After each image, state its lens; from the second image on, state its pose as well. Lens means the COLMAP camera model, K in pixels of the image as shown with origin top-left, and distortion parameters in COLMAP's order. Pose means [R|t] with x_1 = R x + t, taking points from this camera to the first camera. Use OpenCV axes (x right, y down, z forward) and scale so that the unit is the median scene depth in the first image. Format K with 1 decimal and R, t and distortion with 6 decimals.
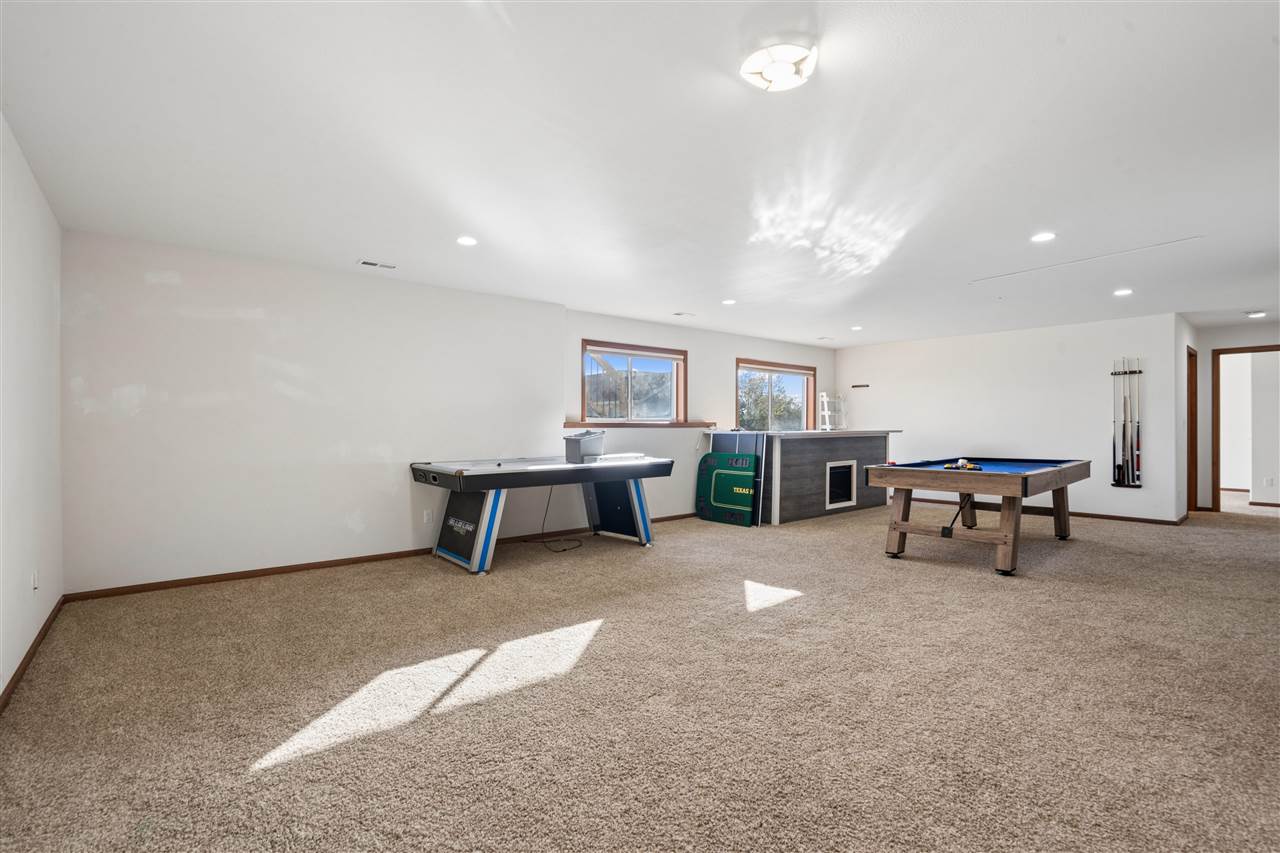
lens RADIAL K [[589.4, 0, 643.7], [0, 589.4, 430.6], [0, 0, 1]] dist [-0.049163, 0.016165]
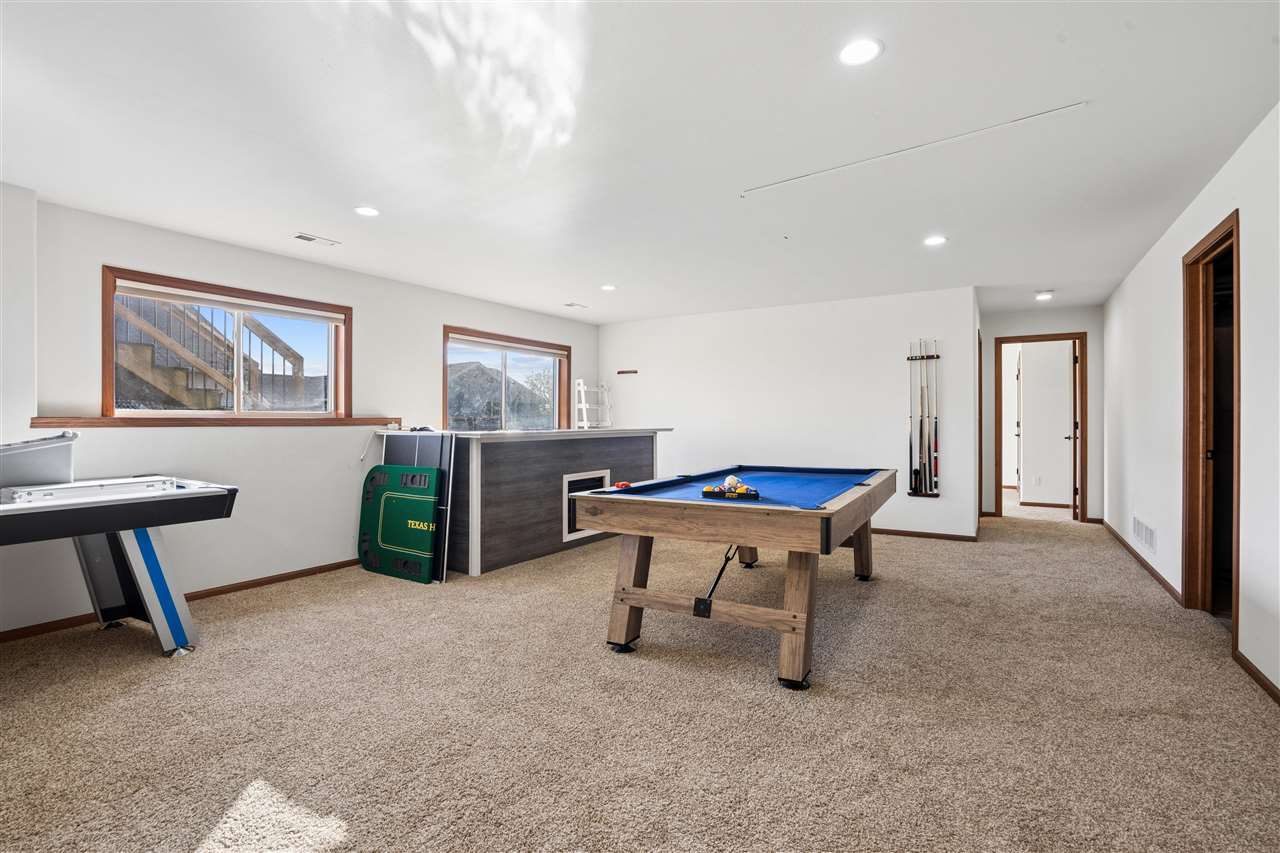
lens RADIAL K [[589.4, 0, 637.7], [0, 589.4, 428.8], [0, 0, 1]] dist [-0.049163, 0.016165]
pose [[0.954441, -0.004522, 0.298366, 0.206687], [0.003804, 0.999988, 0.002985, -0.002838], [-0.298376, -0.001714, 0.954447, 0.334061]]
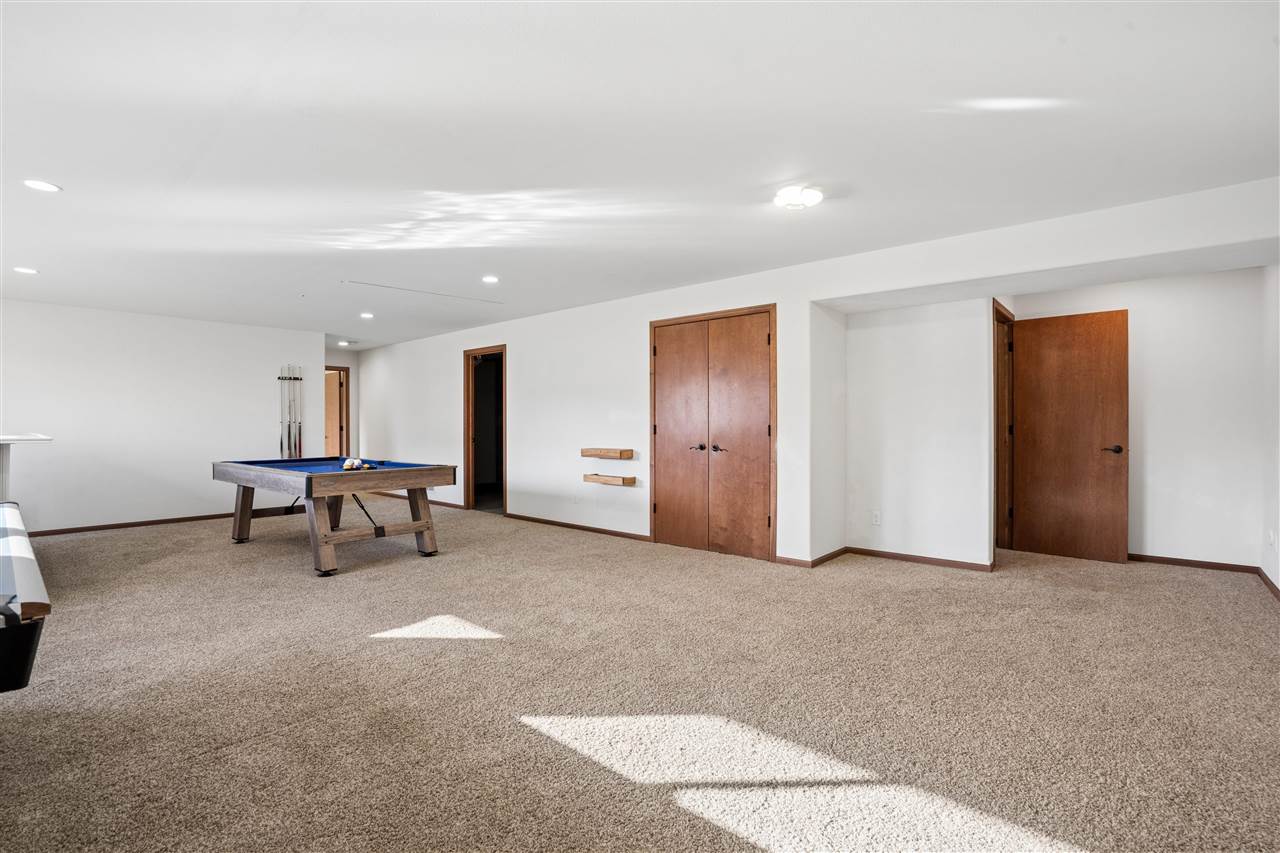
lens RADIAL K [[589.4, 0, 646.3], [0, 589.4, 420.0], [0, 0, 1]] dist [-0.049163, 0.016165]
pose [[-0.146870, 0.009961, 0.989106, -0.385237], [0.012186, 0.999892, -0.008260, -0.002472], [-0.989081, 0.010840, -0.146976, 0.496023]]
